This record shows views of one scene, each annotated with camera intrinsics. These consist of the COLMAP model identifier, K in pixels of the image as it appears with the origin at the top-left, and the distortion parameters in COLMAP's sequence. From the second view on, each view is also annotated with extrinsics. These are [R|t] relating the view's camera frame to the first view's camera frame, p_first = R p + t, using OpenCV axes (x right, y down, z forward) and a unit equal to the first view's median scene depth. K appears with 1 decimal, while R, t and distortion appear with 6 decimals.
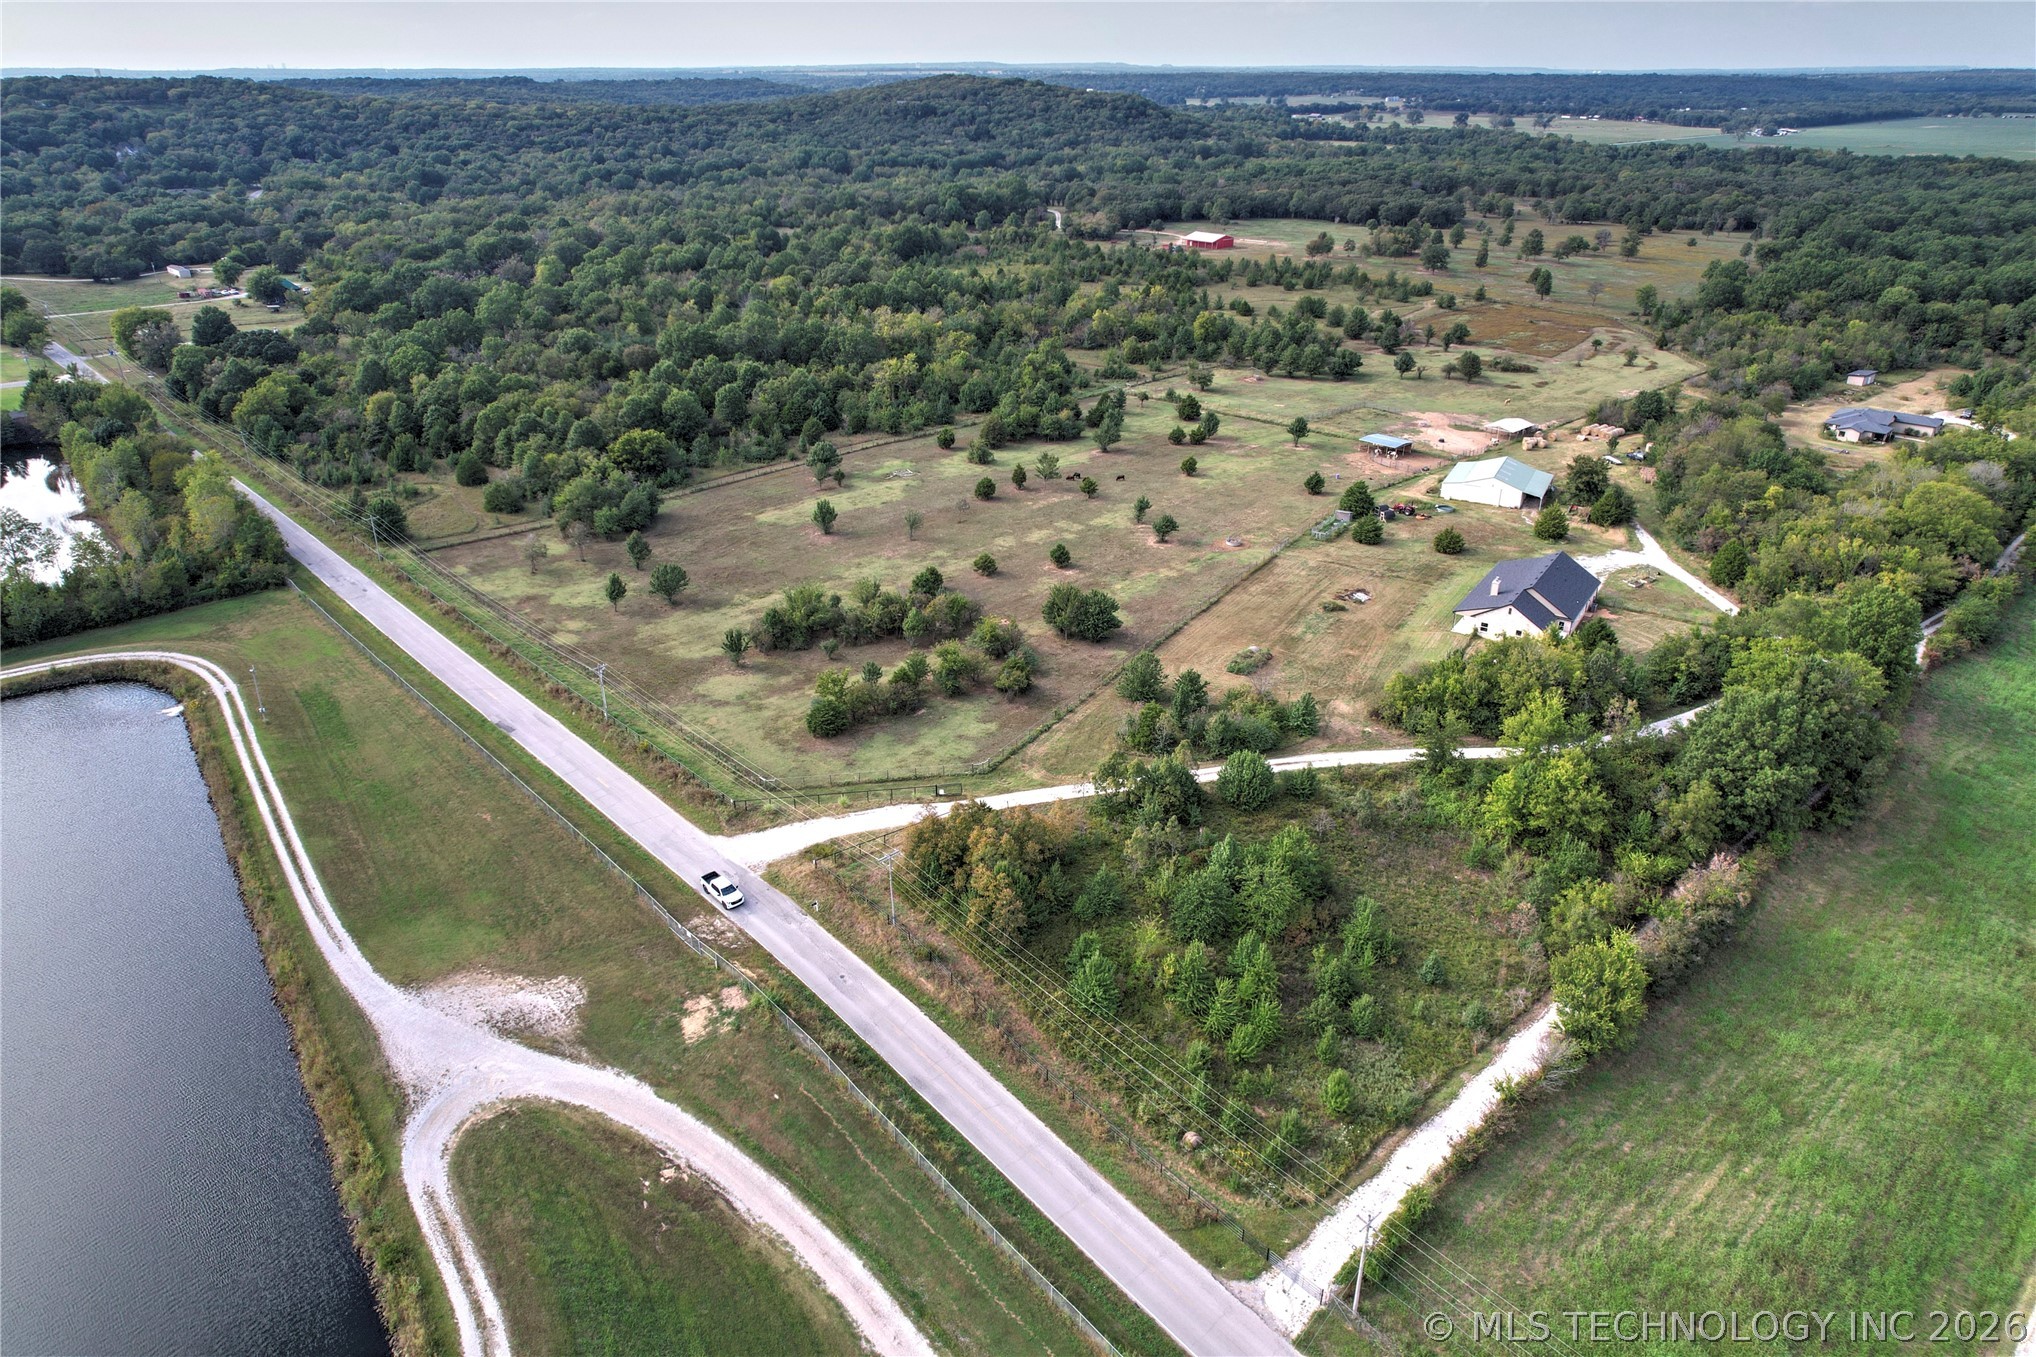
lens RADIAL K [[1310.7, 0, 1021.7], [0, 1310.7, 676.4], [0, 0, 1]] dist [-0.073370, 0.066635]
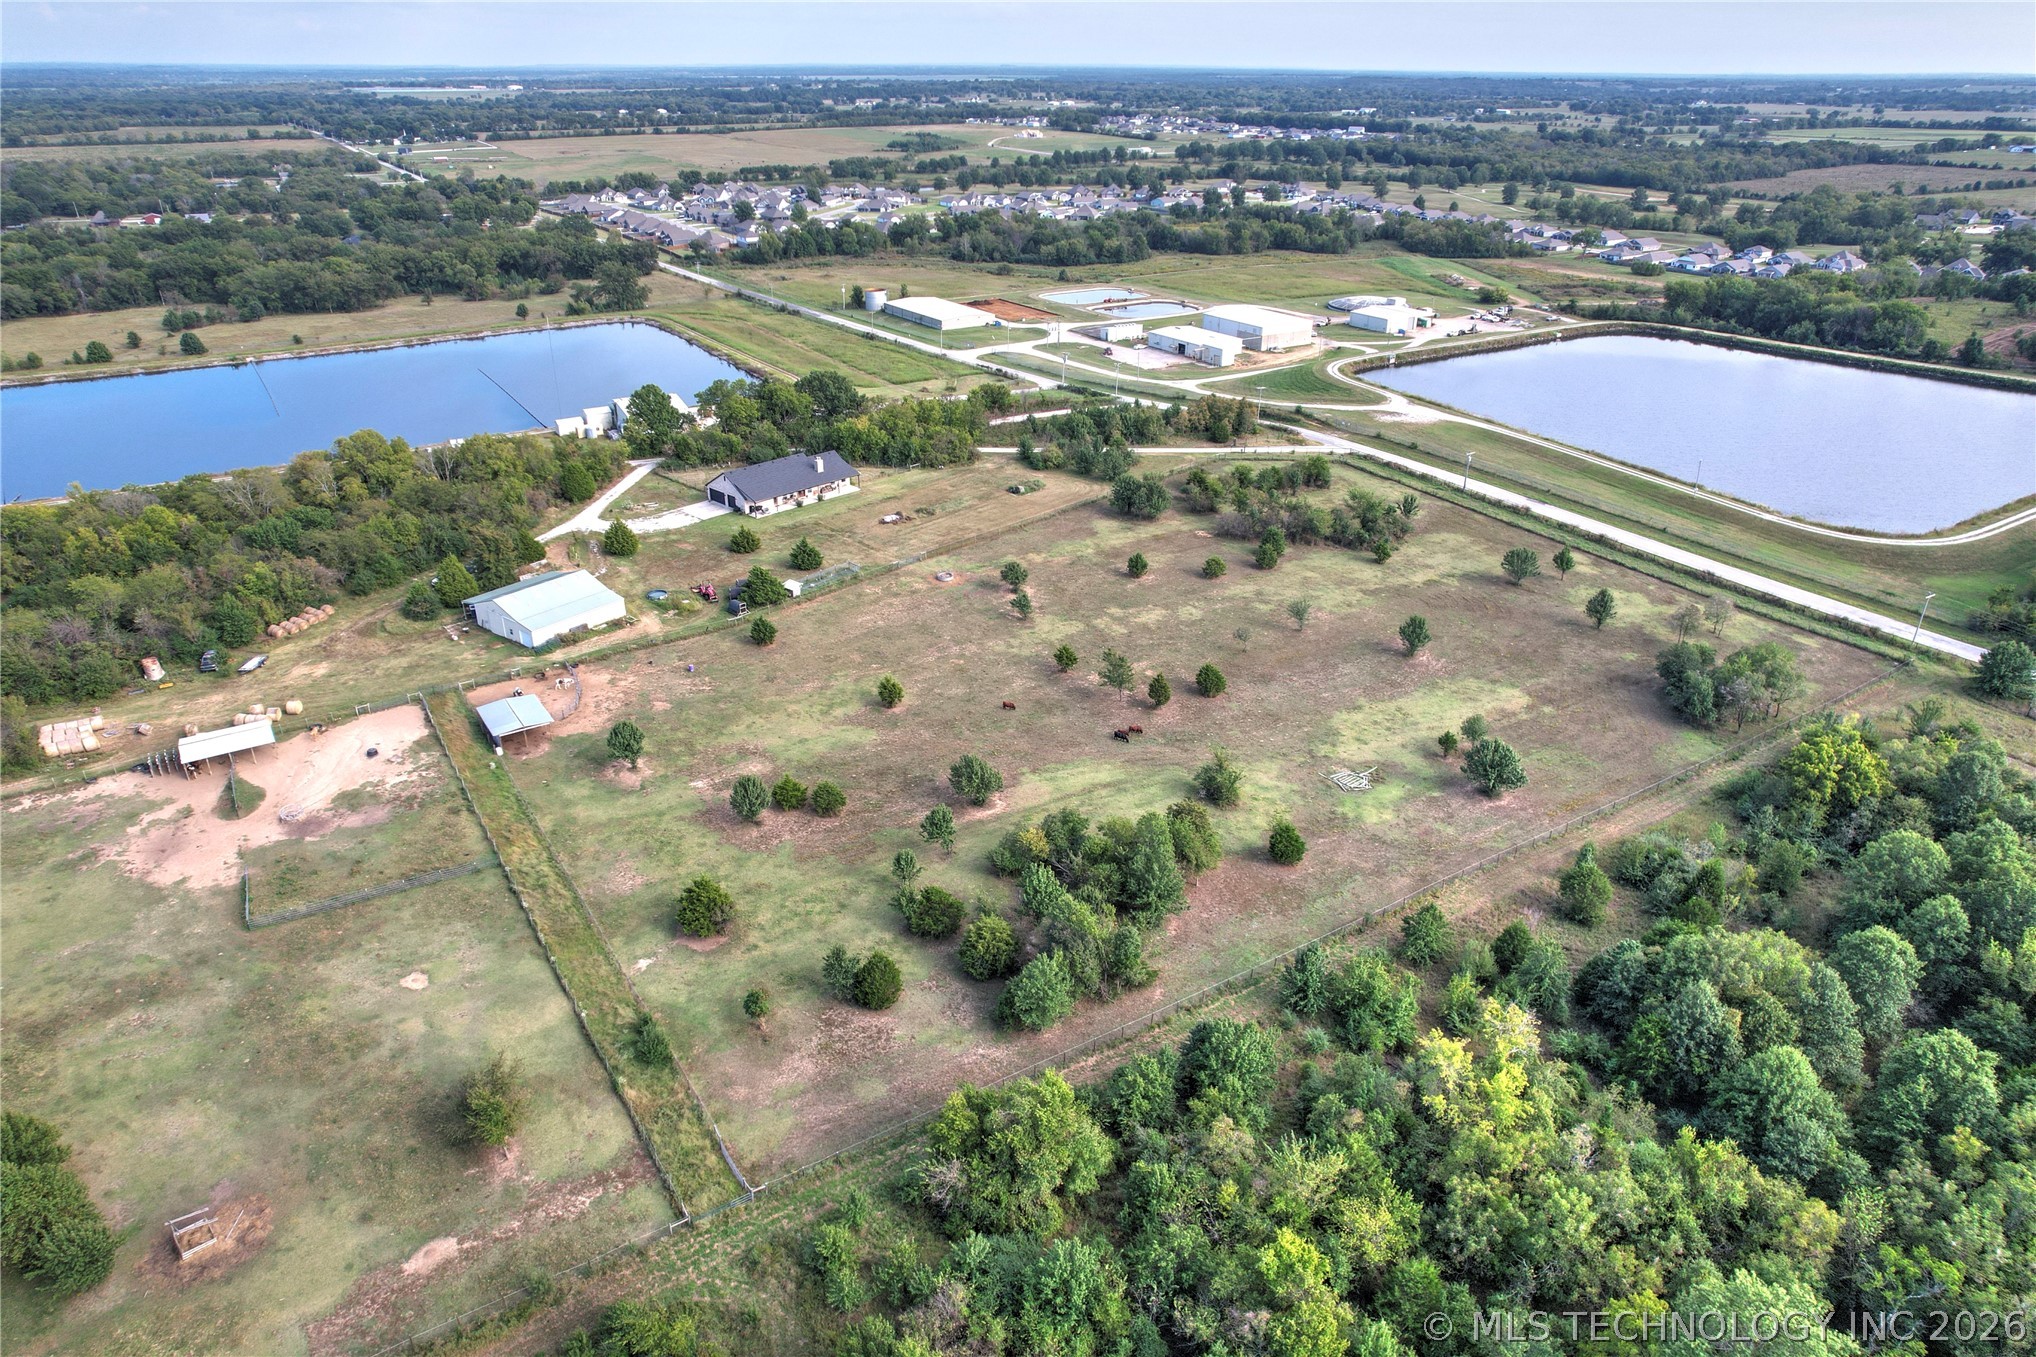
lens RADIAL K [[1310.7, 0, 1021.7], [0, 1310.7, 676.4], [0, 0, 1]] dist [-0.073370, 0.066635]
pose [[-0.986085, -0.075992, 0.147855, -0.033849], [0.066947, 0.632565, 0.771608, -0.773754], [-0.152164, 0.770770, -0.618676, 1.624720]]
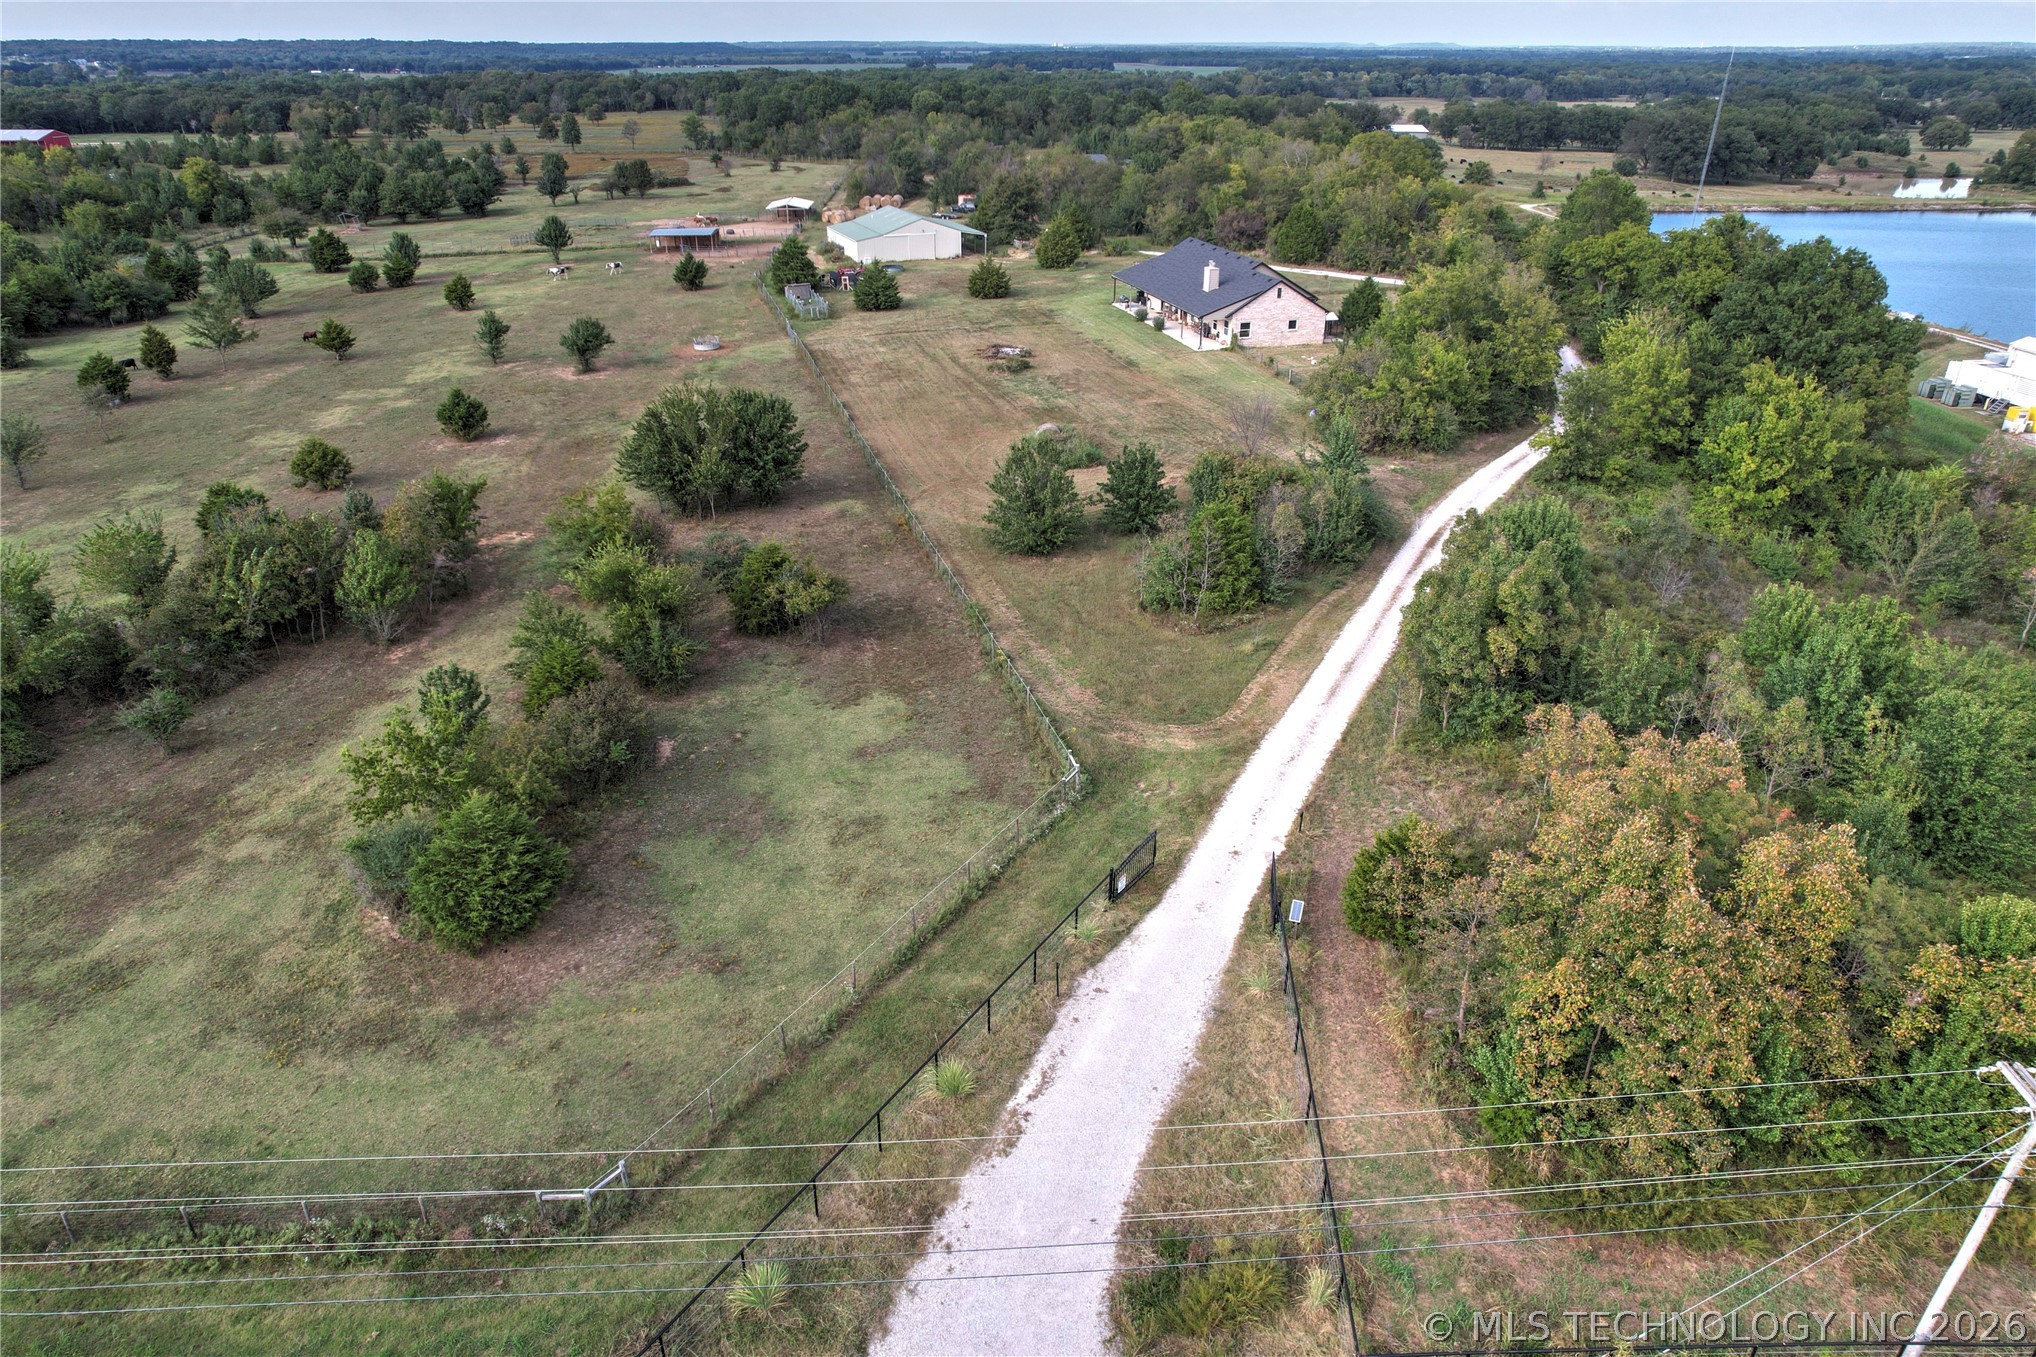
lens RADIAL K [[1310.7, 0, 1021.7], [0, 1310.7, 676.4], [0, 0, 1]] dist [-0.073370, 0.066635]
pose [[0.651756, -0.335063, 0.680402, -0.179186], [0.327412, 0.933521, 0.146083, -0.006588], [-0.684116, 0.127562, 0.718132, 0.522356]]
